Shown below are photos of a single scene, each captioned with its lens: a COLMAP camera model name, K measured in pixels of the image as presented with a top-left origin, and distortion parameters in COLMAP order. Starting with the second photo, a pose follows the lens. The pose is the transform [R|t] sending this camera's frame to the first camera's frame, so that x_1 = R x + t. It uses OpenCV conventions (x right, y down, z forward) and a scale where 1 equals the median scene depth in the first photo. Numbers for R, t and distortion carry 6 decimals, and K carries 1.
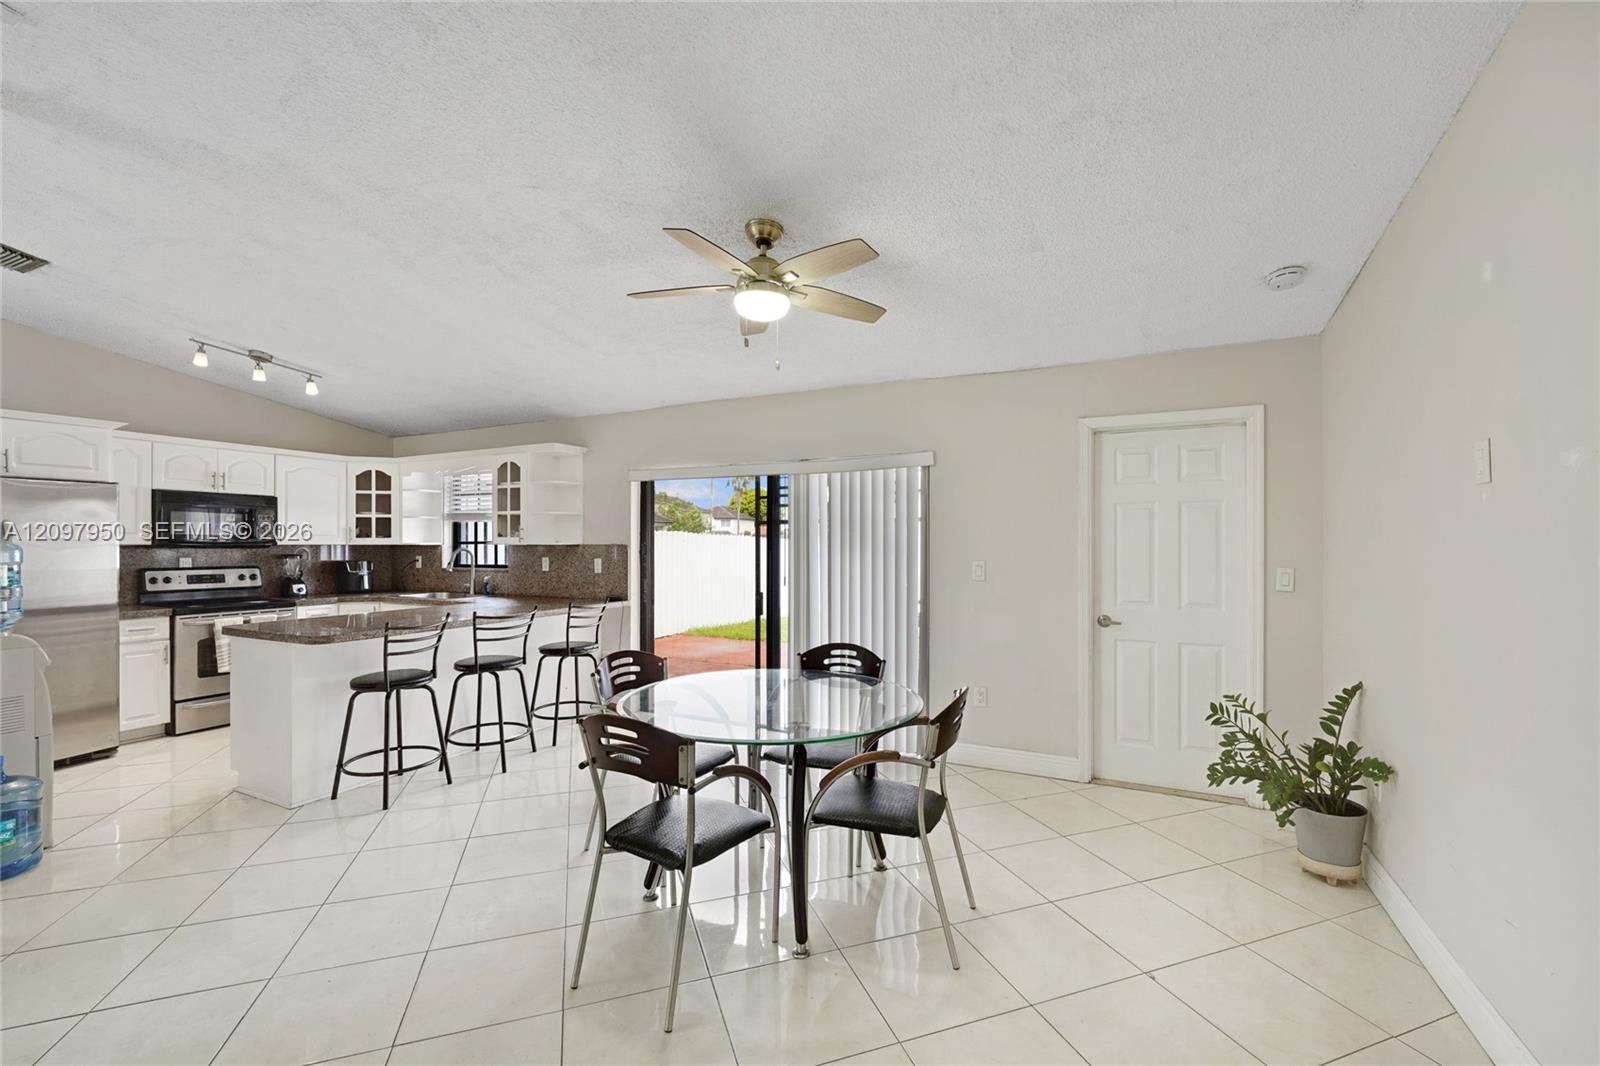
lens RADIAL K [[647.2, 0, 800.0], [0, 647.2, 533.0], [0, 0, 1]] dist [0.000005, -0.000019]
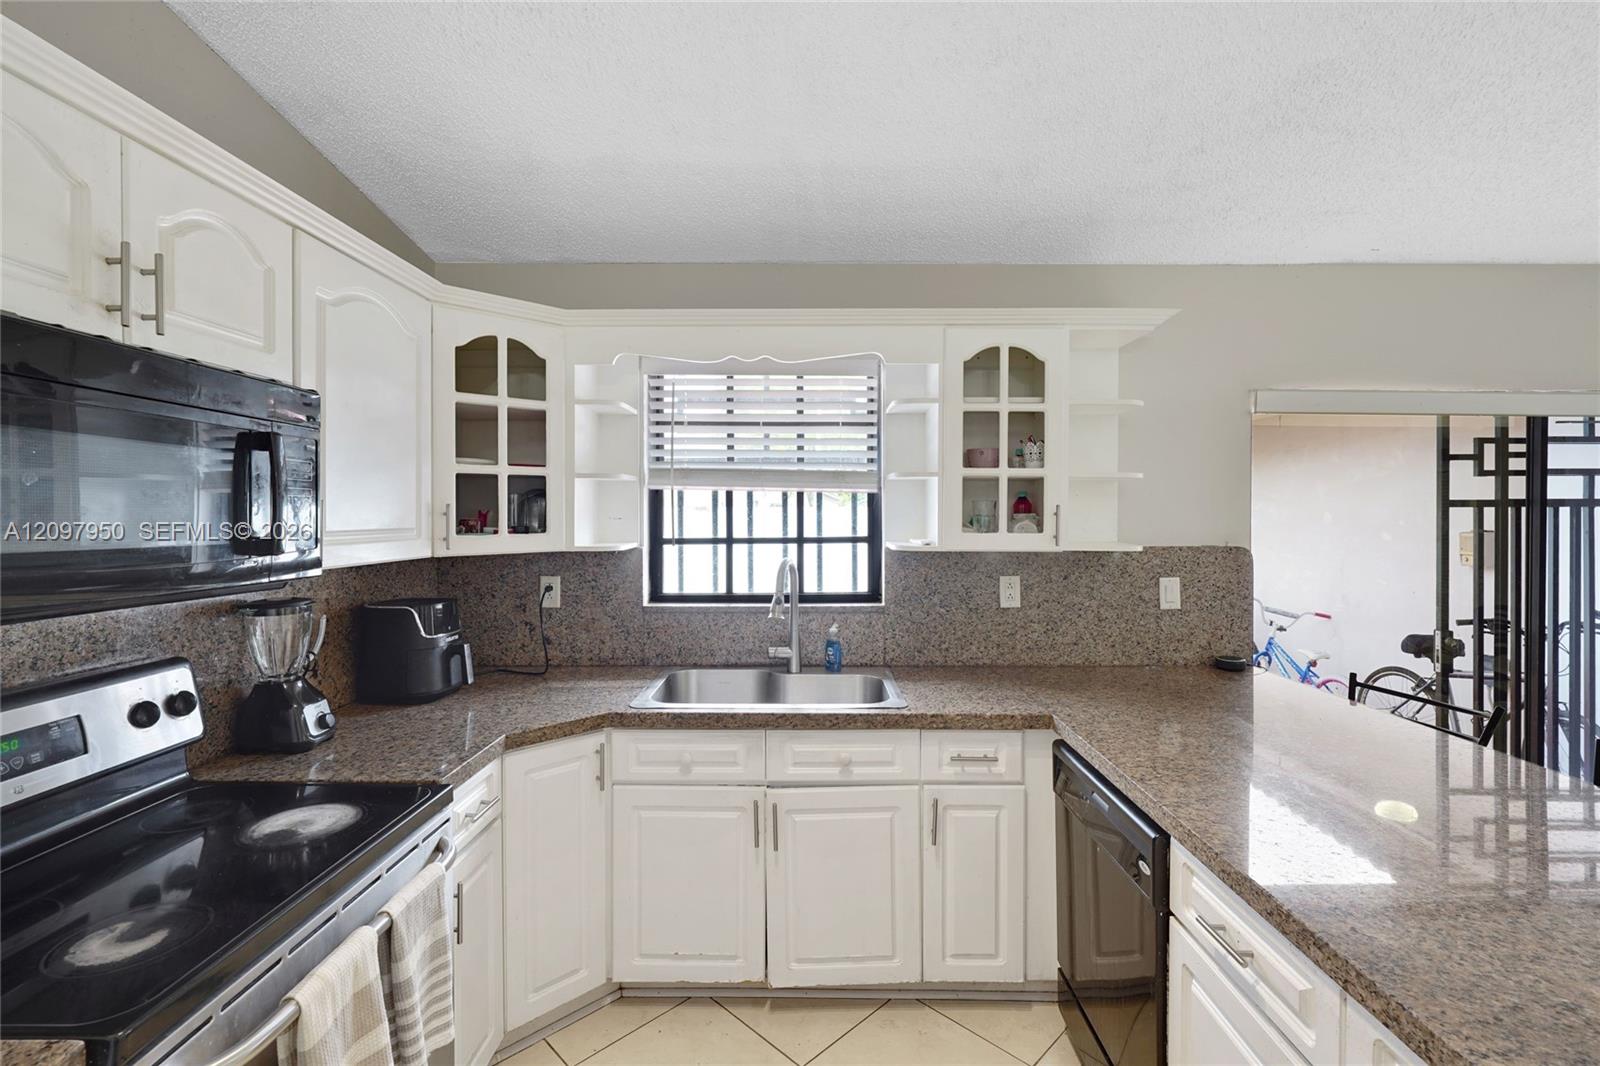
lens RADIAL K [[713.5, 0, 804.2], [0, 713.5, 511.0], [0, 0, 1]] dist [-0.001193, 0.000032]
pose [[0.897793, 0.000375, 0.440417, -0.687438], [-0.007458, 0.999869, 0.014352, -0.011576], [-0.440354, -0.016170, 0.897678, 0.594637]]
